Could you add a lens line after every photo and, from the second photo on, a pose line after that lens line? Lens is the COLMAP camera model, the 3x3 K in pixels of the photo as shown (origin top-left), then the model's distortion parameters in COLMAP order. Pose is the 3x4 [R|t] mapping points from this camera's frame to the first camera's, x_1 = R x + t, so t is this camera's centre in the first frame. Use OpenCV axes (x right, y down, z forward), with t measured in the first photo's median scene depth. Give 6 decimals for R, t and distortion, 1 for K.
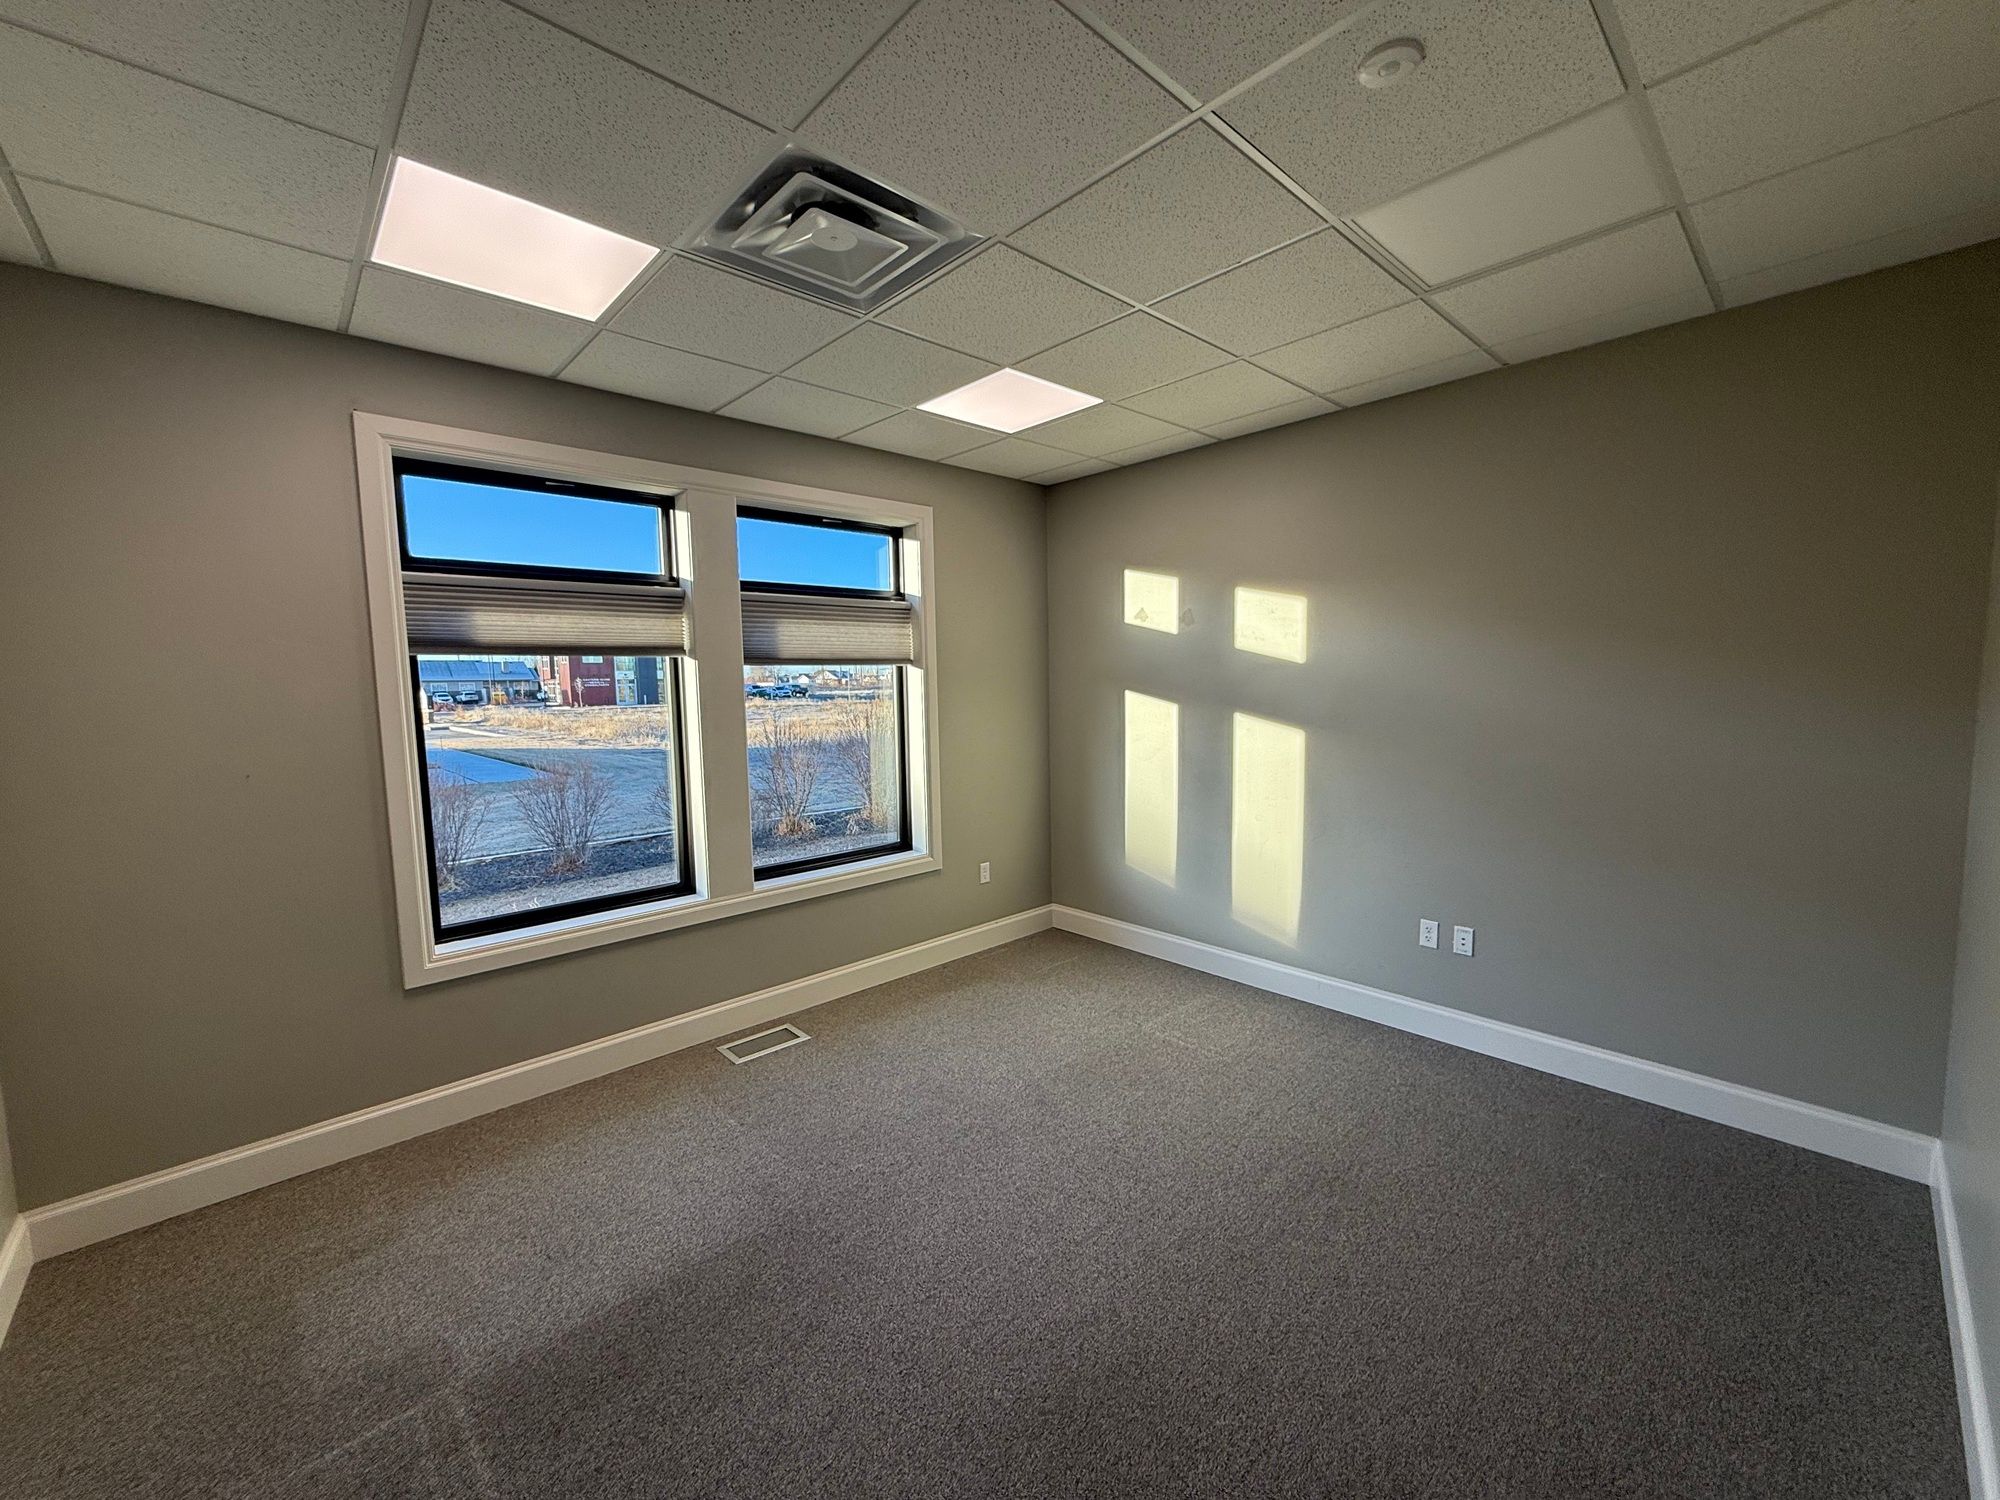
lens RADIAL K [[794.6, 0, 1021.5], [0, 794.6, 755.7], [0, 0, 1]] dist [-0.002526, 0.000441]
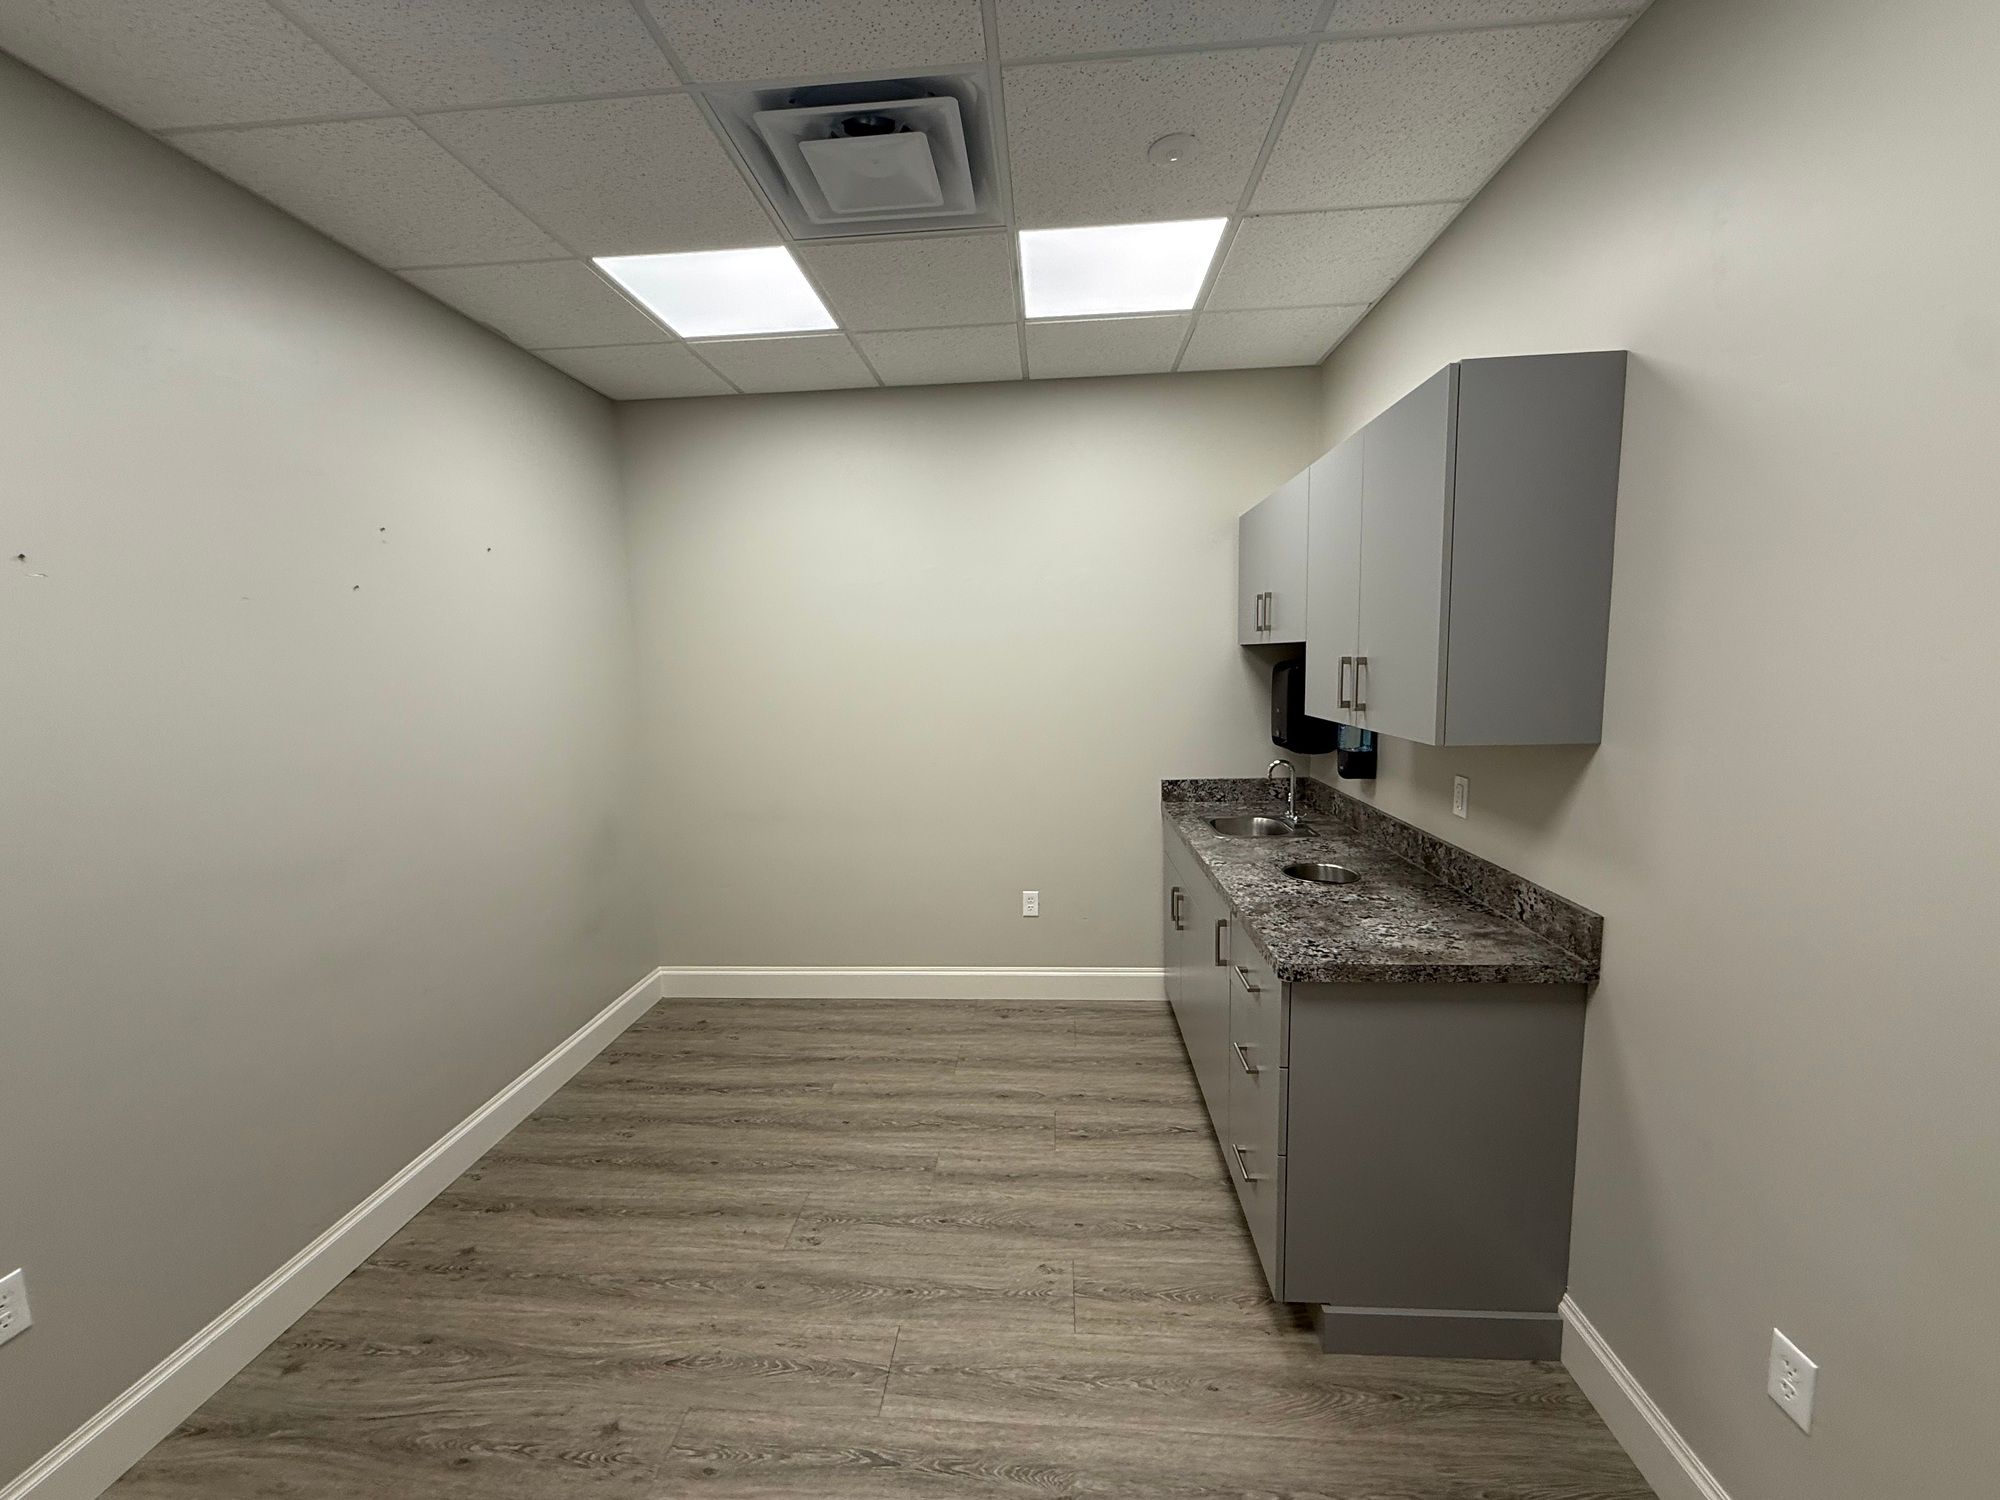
lens RADIAL K [[794.6, 0, 1011.8], [0, 794.6, 734.1], [0, 0, 1]] dist [-0.002526, 0.000441]
pose [[0.660744, 0.076888, -0.746663, 0.477648], [-0.066689, 0.996819, 0.043632, -0.047275], [0.747642, 0.020965, 0.663770, 0.435340]]
